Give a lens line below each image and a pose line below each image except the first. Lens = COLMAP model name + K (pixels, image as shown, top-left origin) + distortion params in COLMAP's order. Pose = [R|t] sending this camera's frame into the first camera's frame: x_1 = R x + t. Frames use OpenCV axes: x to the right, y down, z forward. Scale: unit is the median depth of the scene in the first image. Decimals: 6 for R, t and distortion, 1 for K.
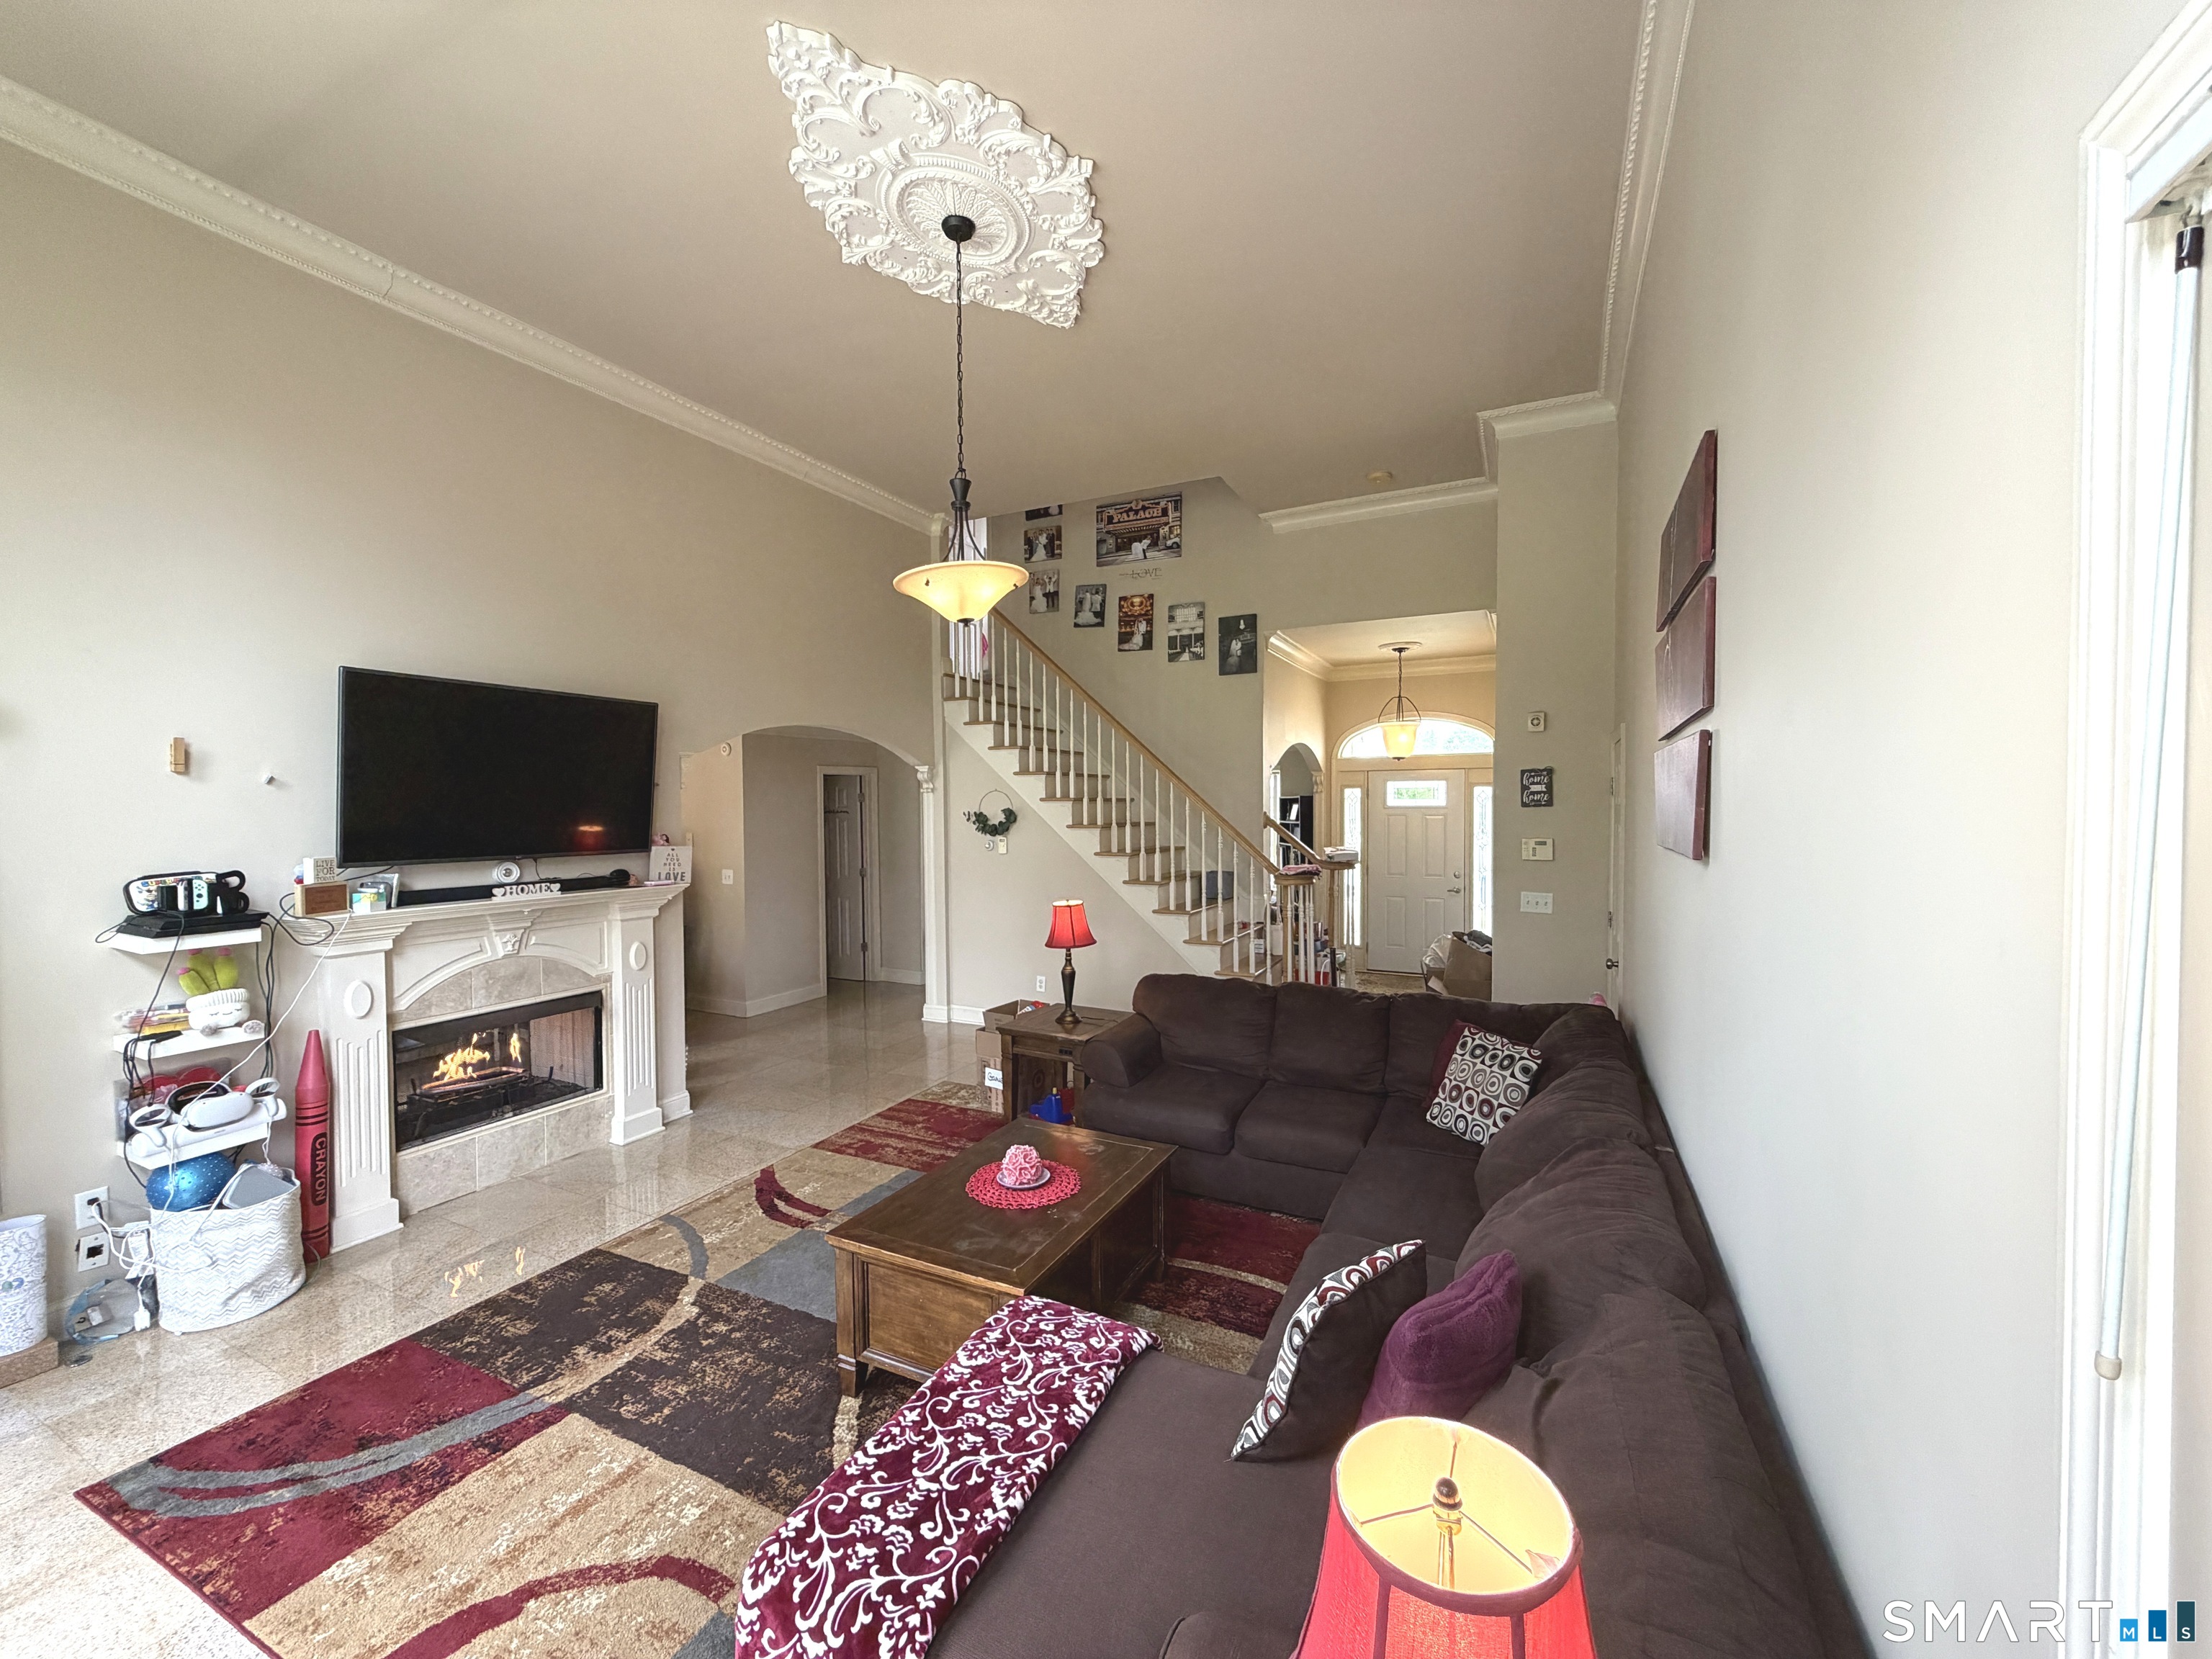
lens RADIAL K [[888.0, 0, 1093.2], [0, 888.0, 823.8], [0, 0, 1]] dist [0.005013, -0.000442]
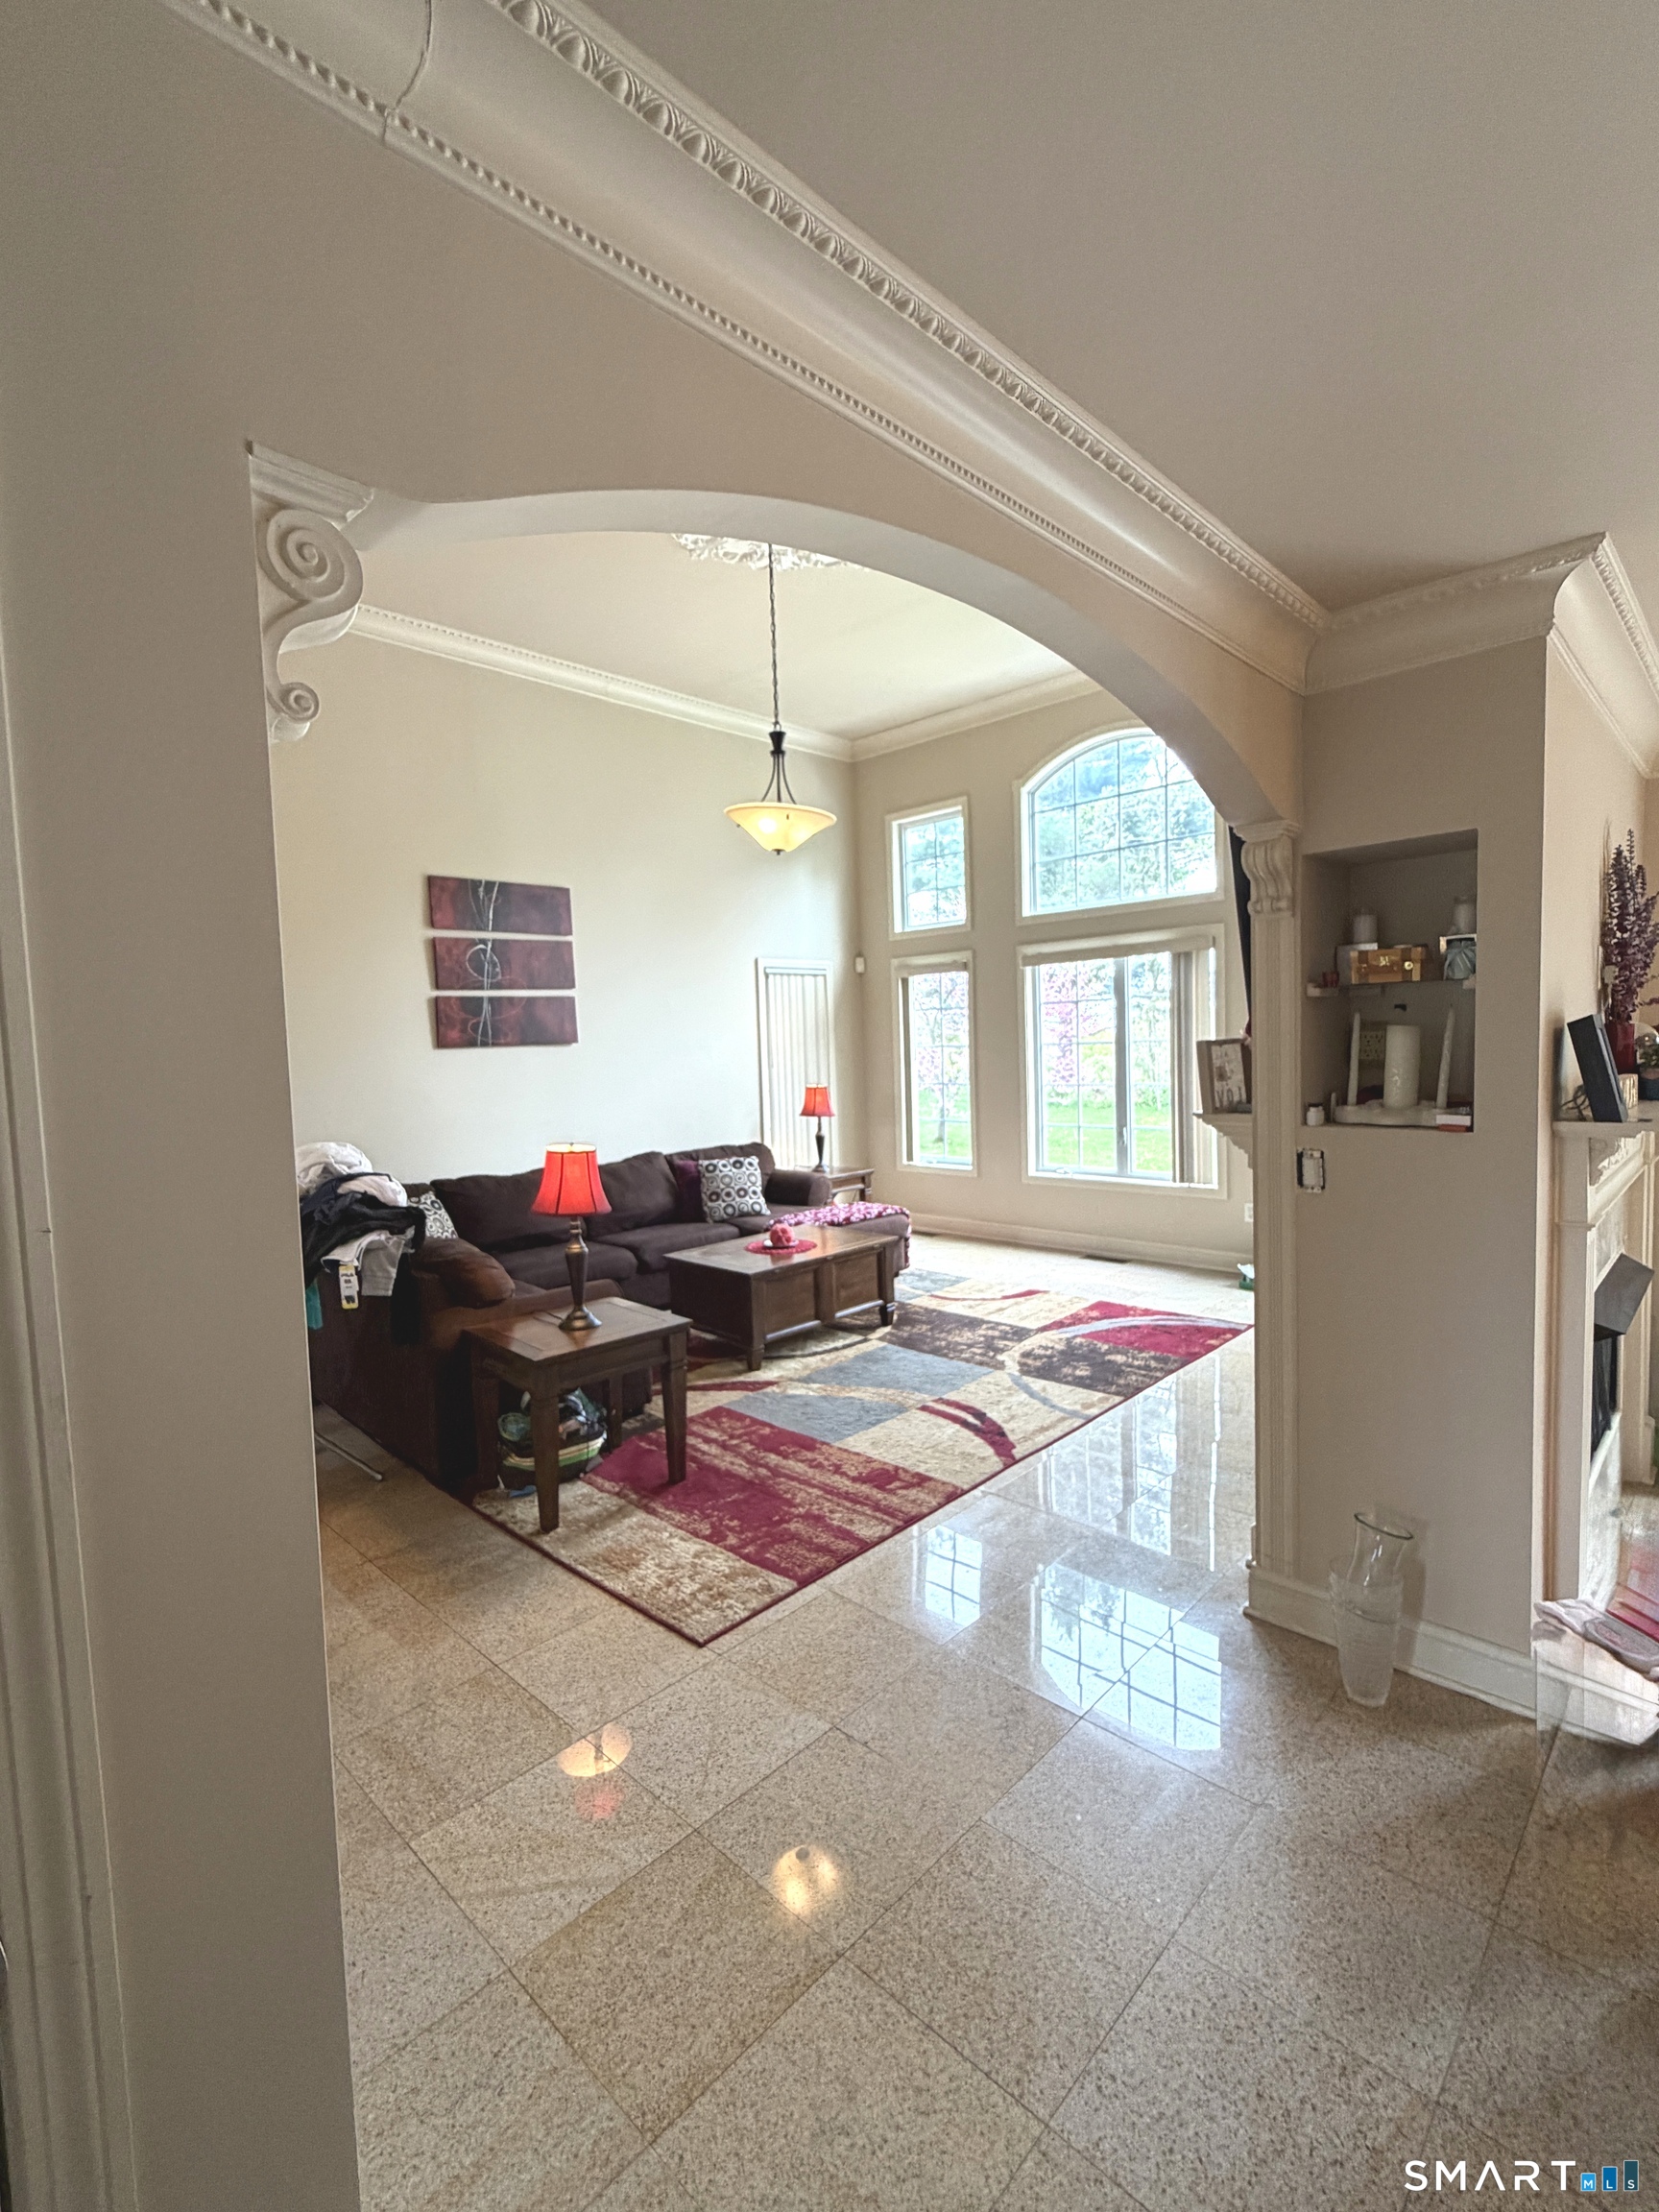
lens RADIAL K [[1002.2, 0, 818.8], [0, 1002.2, 1109.9], [0, 0, 1]] dist [0.000826, 0.000089]
pose [[-0.952661, 0.019007, 0.303440, -0.303201], [0.047892, 0.994965, 0.088035, 0.002804], [-0.300239, 0.098400, -0.948775, 1.164789]]
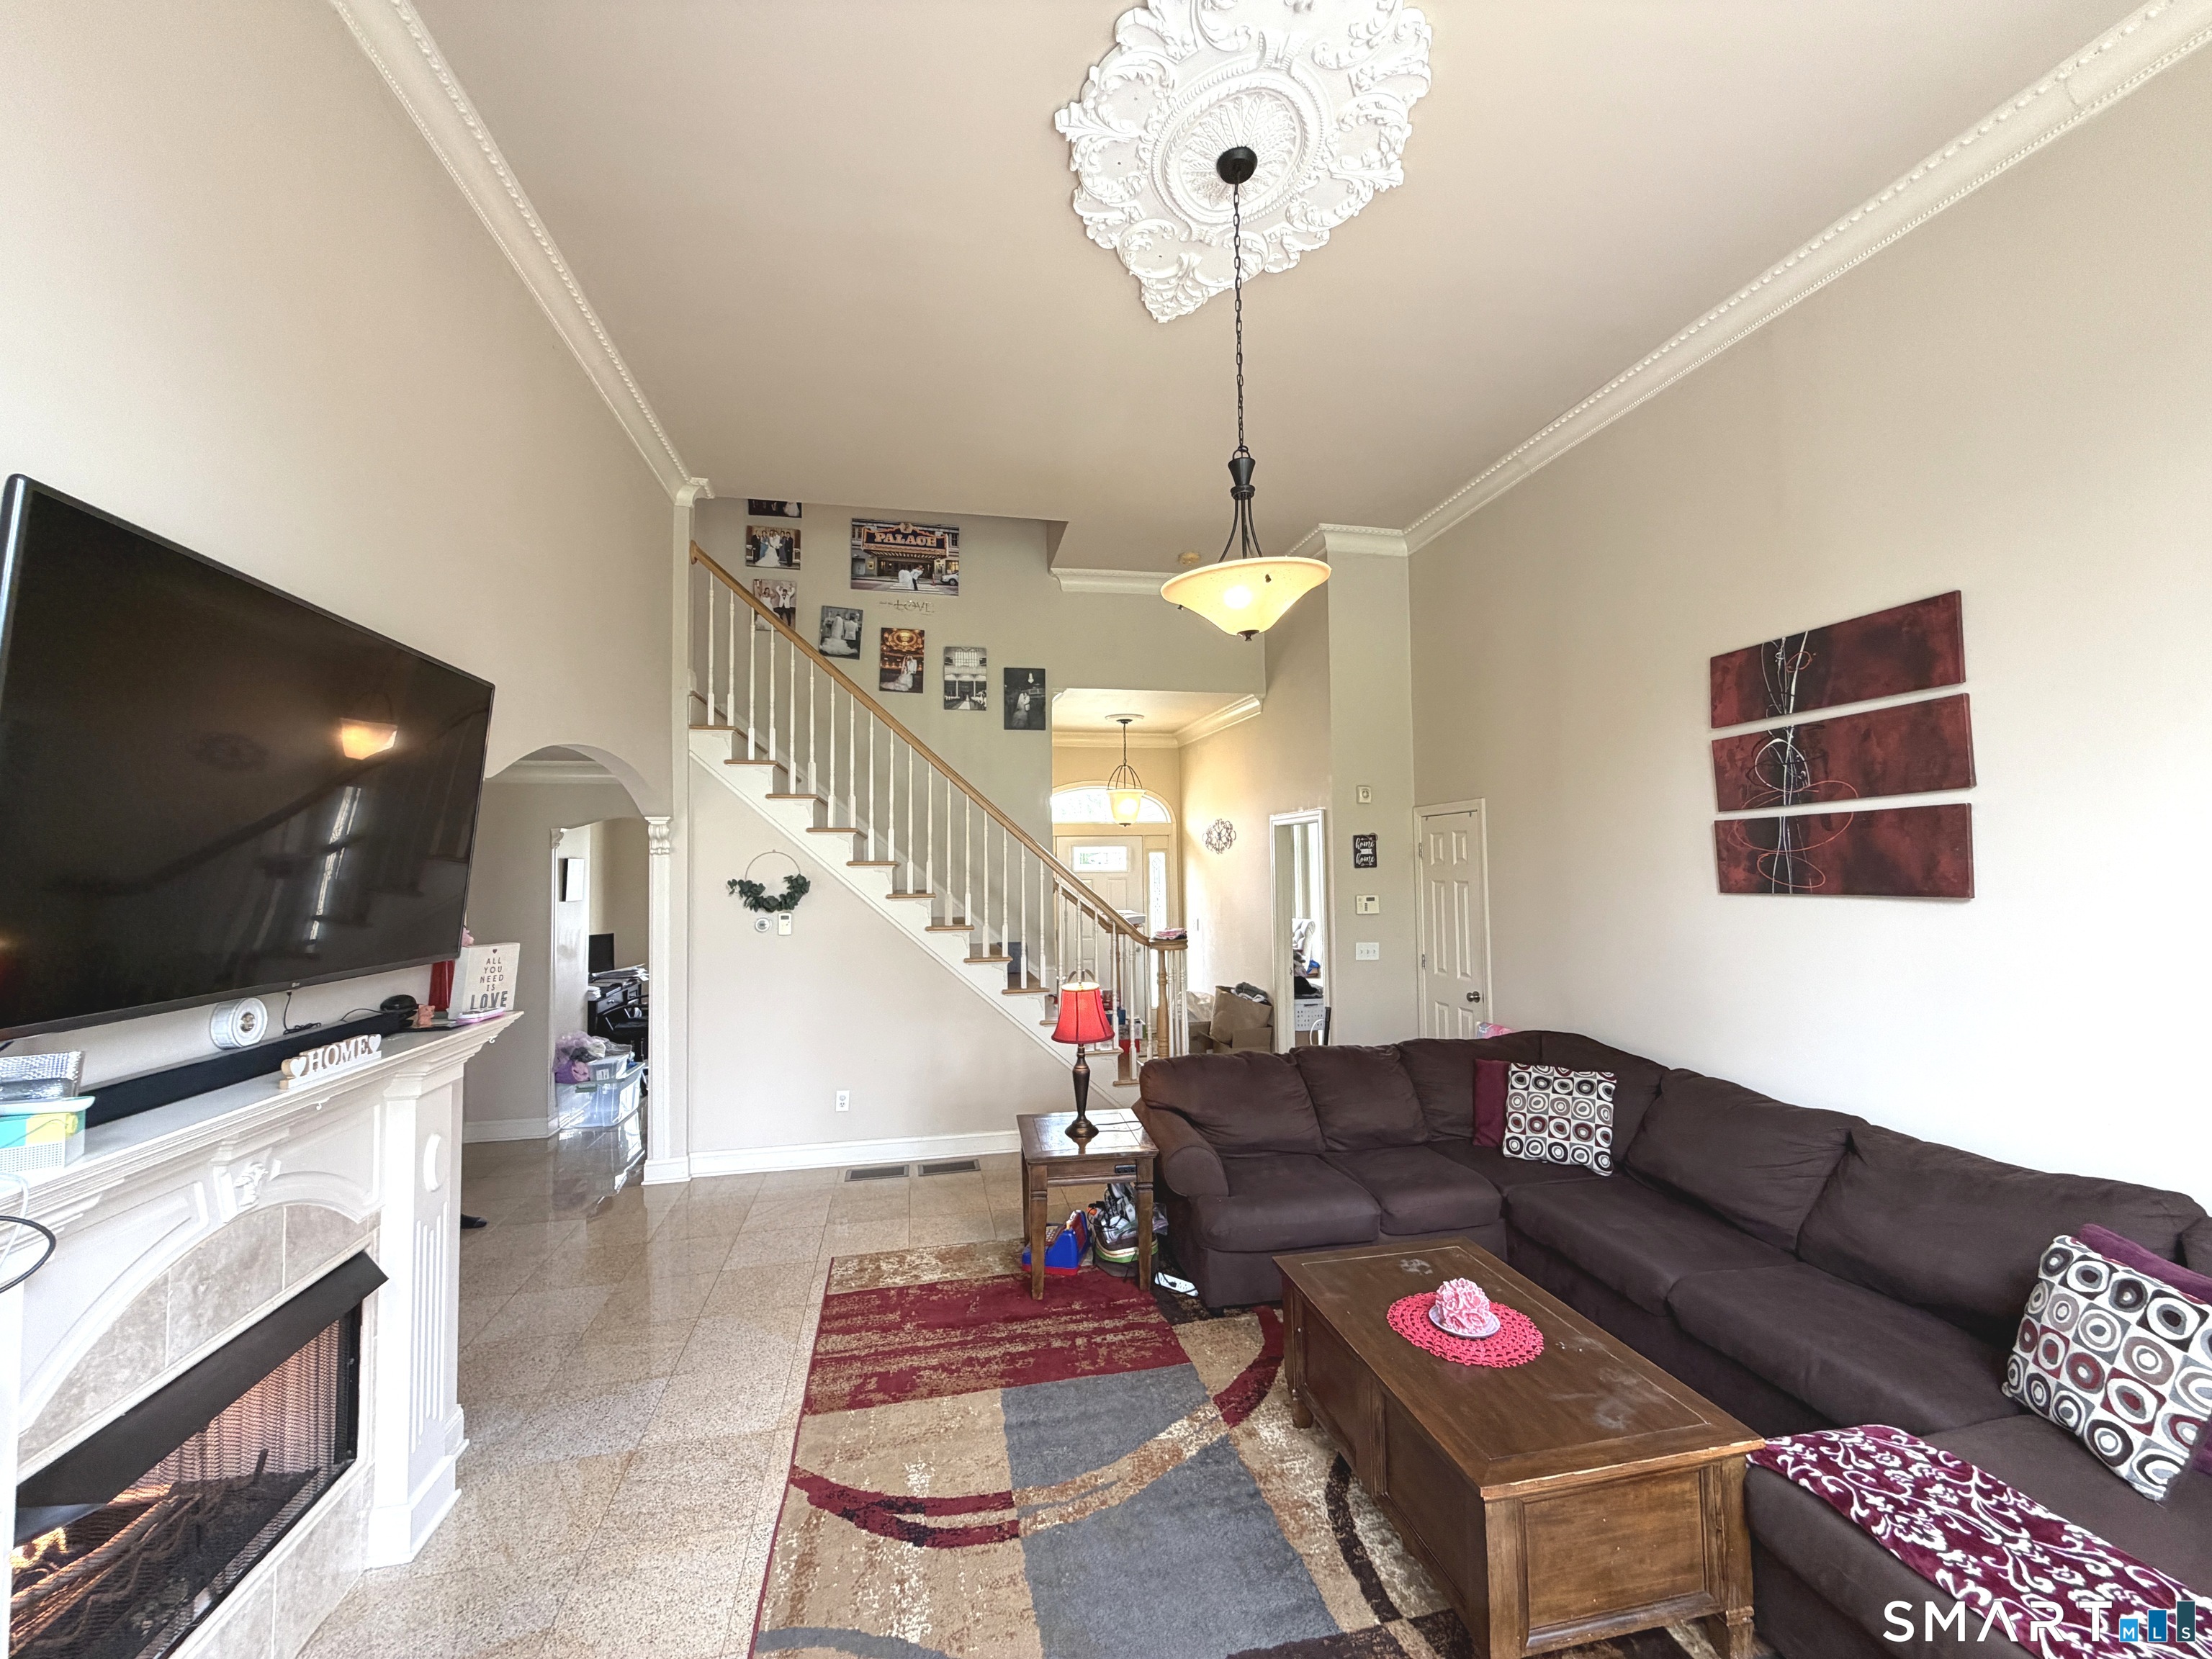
lens RADIAL K [[888.0, 0, 1104.1], [0, 888.0, 824.5], [0, 0, 1]] dist [0.005013, -0.000442]
pose [[0.780517, 0.026027, 0.624593, -0.375077], [0.022183, 0.997351, -0.069281, -0.002125], [-0.624741, 0.067931, 0.777871, 0.238106]]
